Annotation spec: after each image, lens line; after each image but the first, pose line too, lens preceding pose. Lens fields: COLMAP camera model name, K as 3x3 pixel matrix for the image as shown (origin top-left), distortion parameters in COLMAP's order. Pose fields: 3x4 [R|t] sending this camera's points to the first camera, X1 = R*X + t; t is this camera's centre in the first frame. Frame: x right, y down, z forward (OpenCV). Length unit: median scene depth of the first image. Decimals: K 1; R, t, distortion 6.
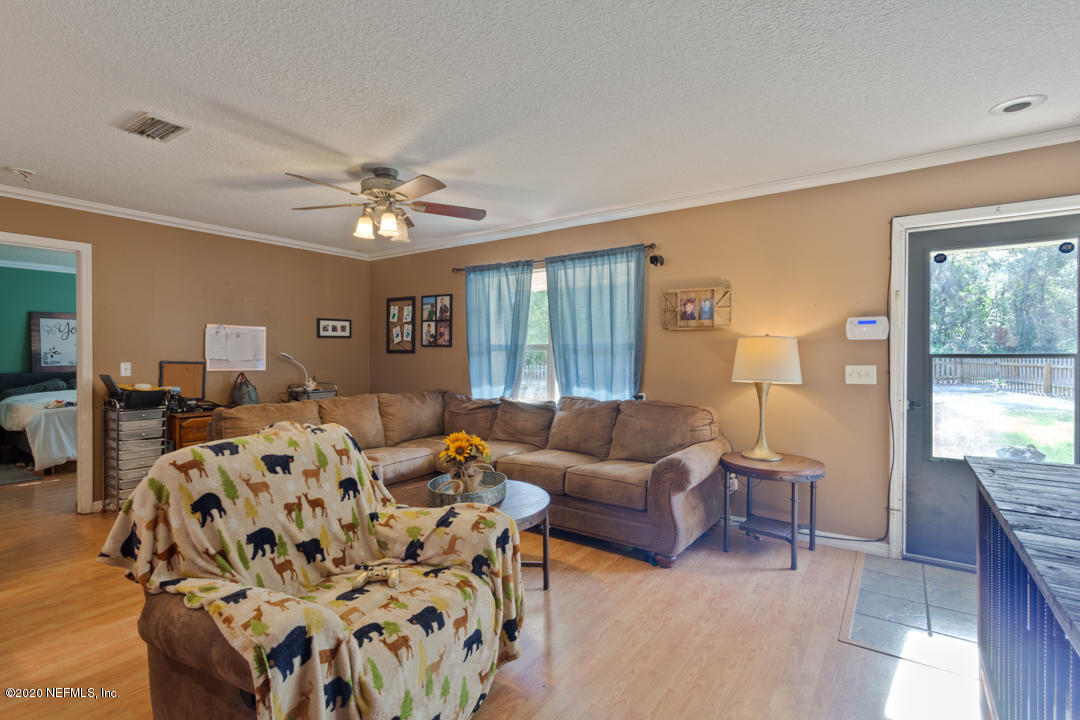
lens RADIAL K [[512.7, 0, 534.4], [0, 512.7, 360.3], [0, 0, 1]] dist [0.011025, 0.000266]
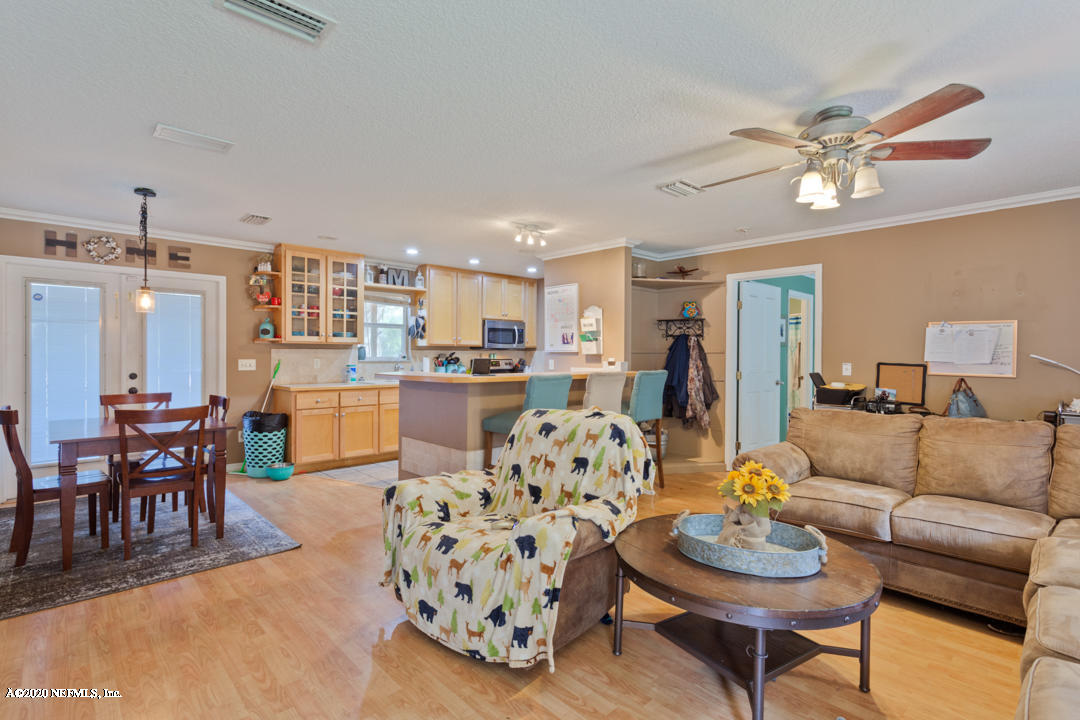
lens RADIAL K [[512.7, 0, 541.8], [0, 512.7, 362.1], [0, 0, 1]] dist [0.011025, 0.000266]
pose [[-0.183505, 0.014775, -0.982908, 0.408392], [-0.017739, 0.999674, 0.018339, -0.006782], [0.982859, 0.020801, -0.183183, 0.552503]]
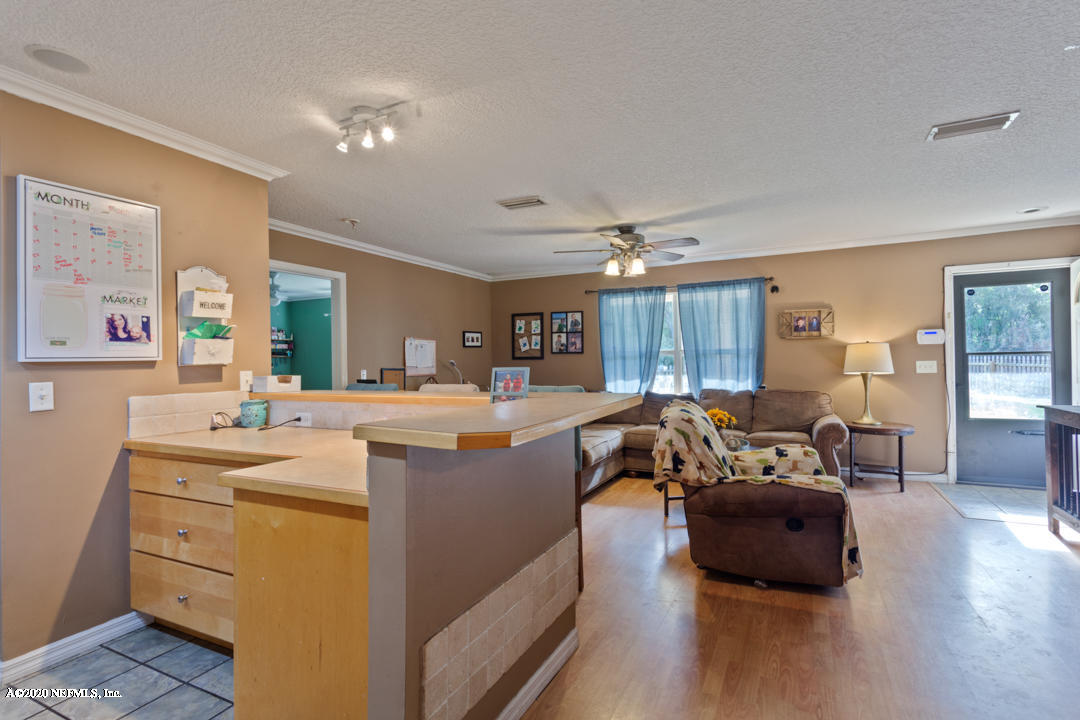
lens RADIAL K [[512.7, 0, 546.0], [0, 512.7, 359.3], [0, 0, 1]] dist [0.011025, 0.000266]
pose [[0.986182, -0.015924, 0.164899, -0.562030], [0.018591, 0.999720, -0.014644, 0.005377], [-0.164620, 0.017507, 0.986202, -0.254848]]
